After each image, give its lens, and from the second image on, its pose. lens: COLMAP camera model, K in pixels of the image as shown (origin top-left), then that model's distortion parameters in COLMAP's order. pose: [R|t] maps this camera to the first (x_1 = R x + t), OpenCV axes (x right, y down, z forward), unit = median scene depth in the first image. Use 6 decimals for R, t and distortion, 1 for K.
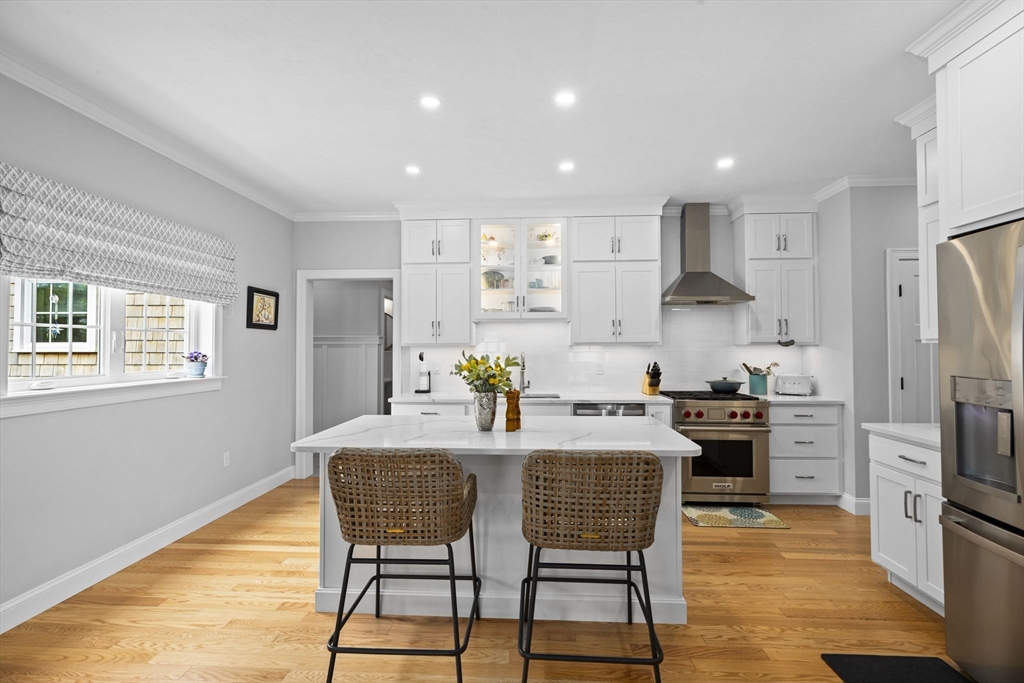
lens RADIAL K [[459.1, 0, 512.0], [0, 459.1, 338.7], [0, 0, 1]] dist [-0.008707, 0.001918]
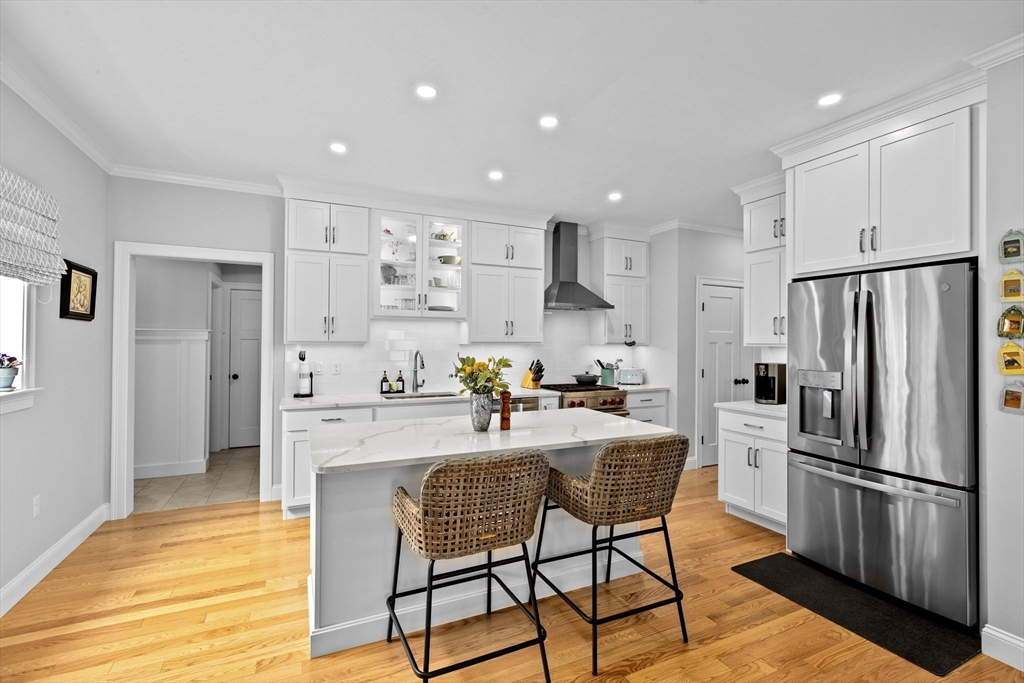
lens RADIAL K [[459.1, 0, 511.2], [0, 459.1, 338.3], [0, 0, 1]] dist [-0.008707, 0.001918]
pose [[0.878144, 0.010906, 0.478272, -0.295539], [-0.016761, 0.999828, 0.007974, -0.009401], [-0.478103, -0.015019, 0.878176, 0.044580]]
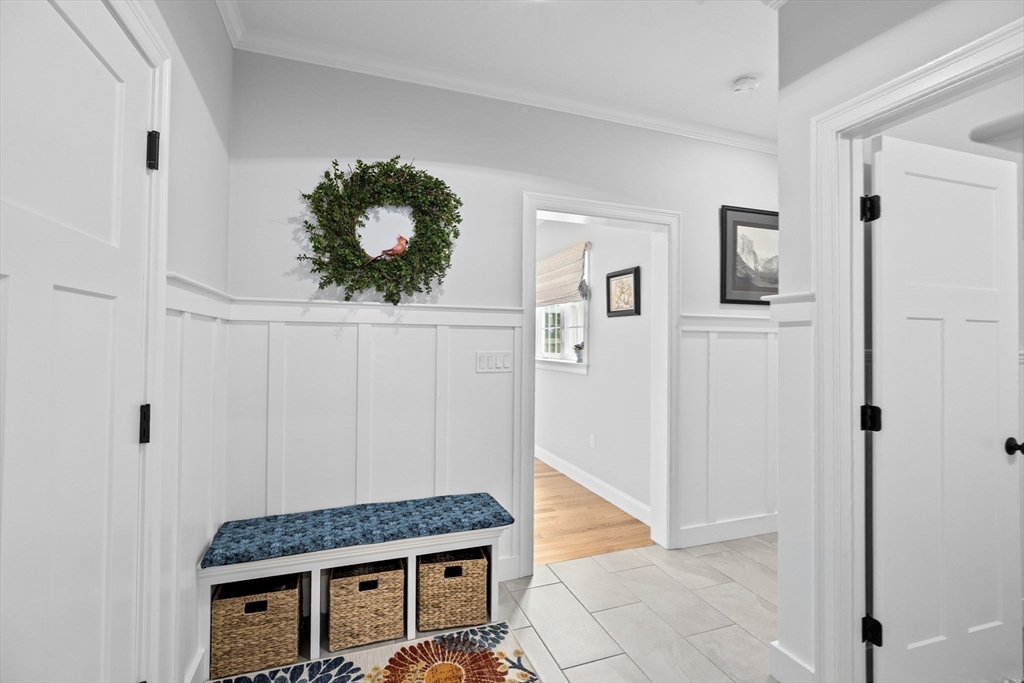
lens RADIAL K [[459.1, 0, 510.7], [0, 459.1, 339.0], [0, 0, 1]] dist [-0.008707, 0.001918]
pose [[-0.921217, -0.008122, -0.388964, -0.018332], [0.001823, 0.999681, -0.025193, 0.043408], [0.389044, -0.023917, -0.920909, 1.750346]]
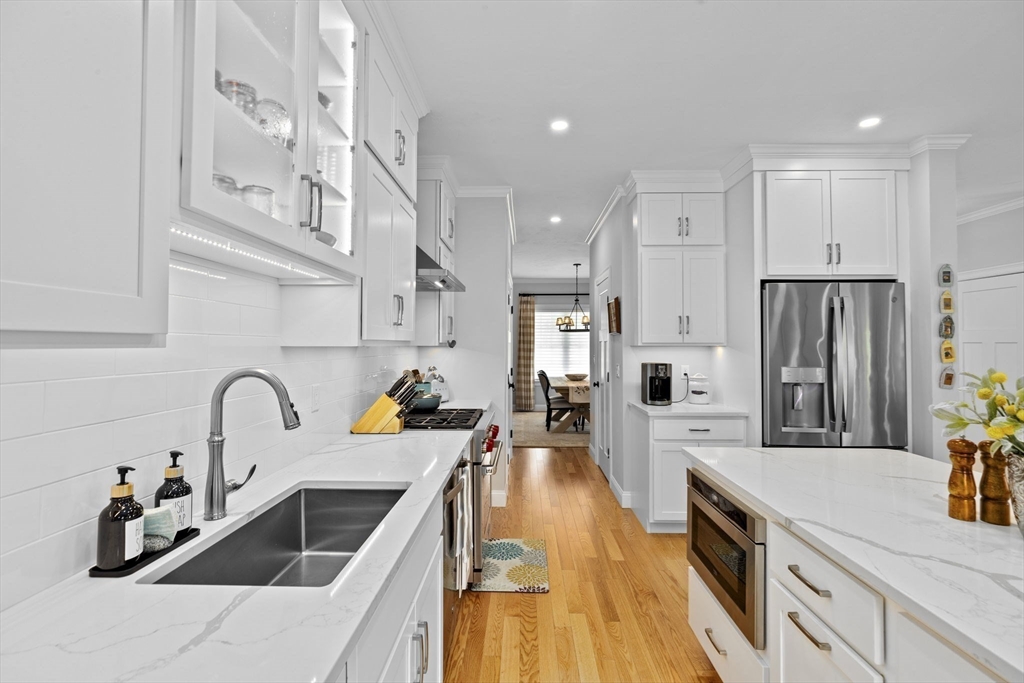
lens RADIAL K [[459.1, 0, 509.3], [0, 459.1, 335.9], [0, 0, 1]] dist [-0.008707, 0.001918]
pose [[-0.030898, 0.021380, 0.999294, -0.287847], [-0.020108, 0.999556, -0.022007, 0.011747], [-0.999320, -0.020774, -0.030455, 0.918916]]
